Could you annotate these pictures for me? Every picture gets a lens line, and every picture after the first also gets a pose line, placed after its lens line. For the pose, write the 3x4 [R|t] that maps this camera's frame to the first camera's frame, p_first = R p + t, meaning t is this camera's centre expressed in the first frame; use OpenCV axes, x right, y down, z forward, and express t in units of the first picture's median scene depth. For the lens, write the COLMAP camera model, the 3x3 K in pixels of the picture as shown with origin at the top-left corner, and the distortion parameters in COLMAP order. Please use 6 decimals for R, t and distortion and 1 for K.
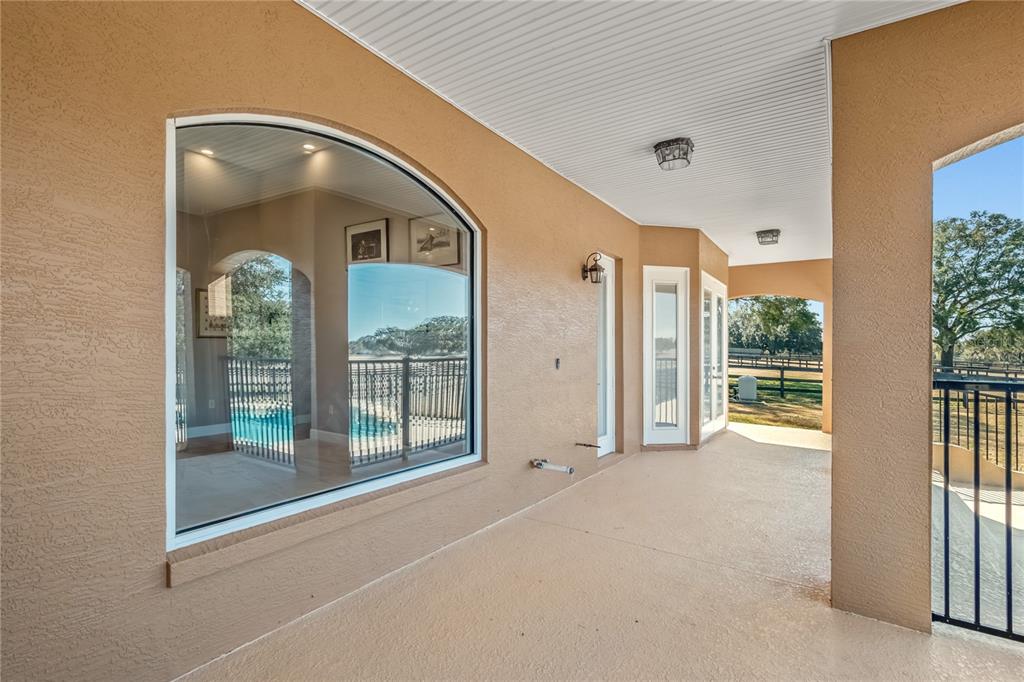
lens RADIAL K [[459.8, 0, 516.7], [0, 459.8, 348.0], [0, 0, 1]] dist [0.000280, 0.000171]
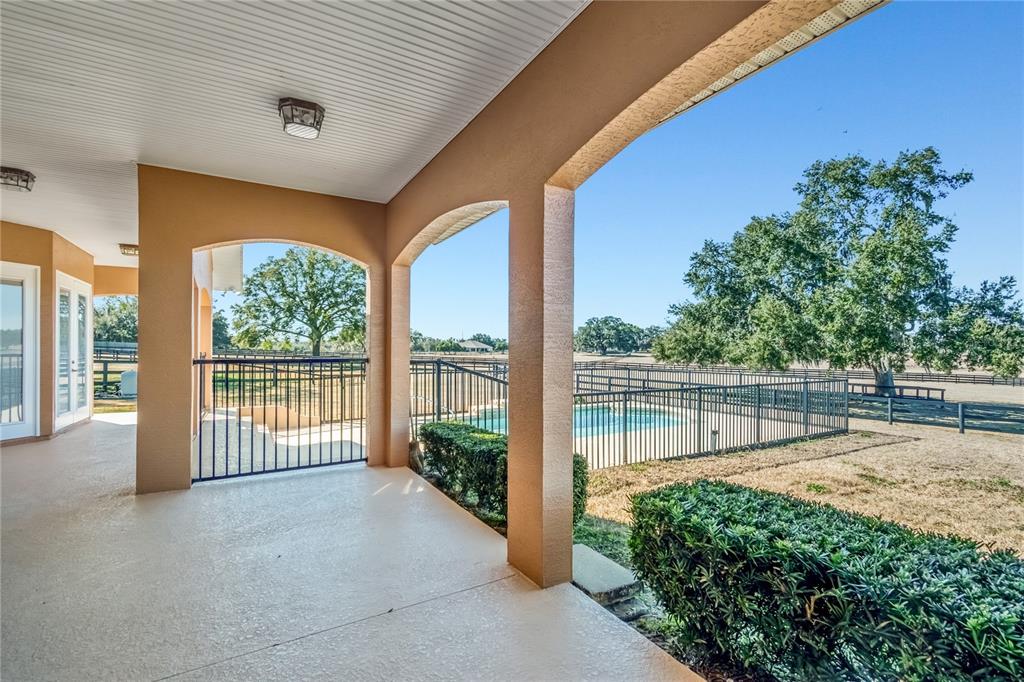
lens RADIAL K [[436.1, 0, 512.0], [0, 436.1, 341.0], [0, 0, 1]] dist [0.000778, -0.010263]
pose [[0.392030, 0.001390, 0.919951, -0.071384], [0.001174, 0.999997, -0.002011, -0.002252], [-0.919952, 0.001868, 0.392027, -0.260869]]
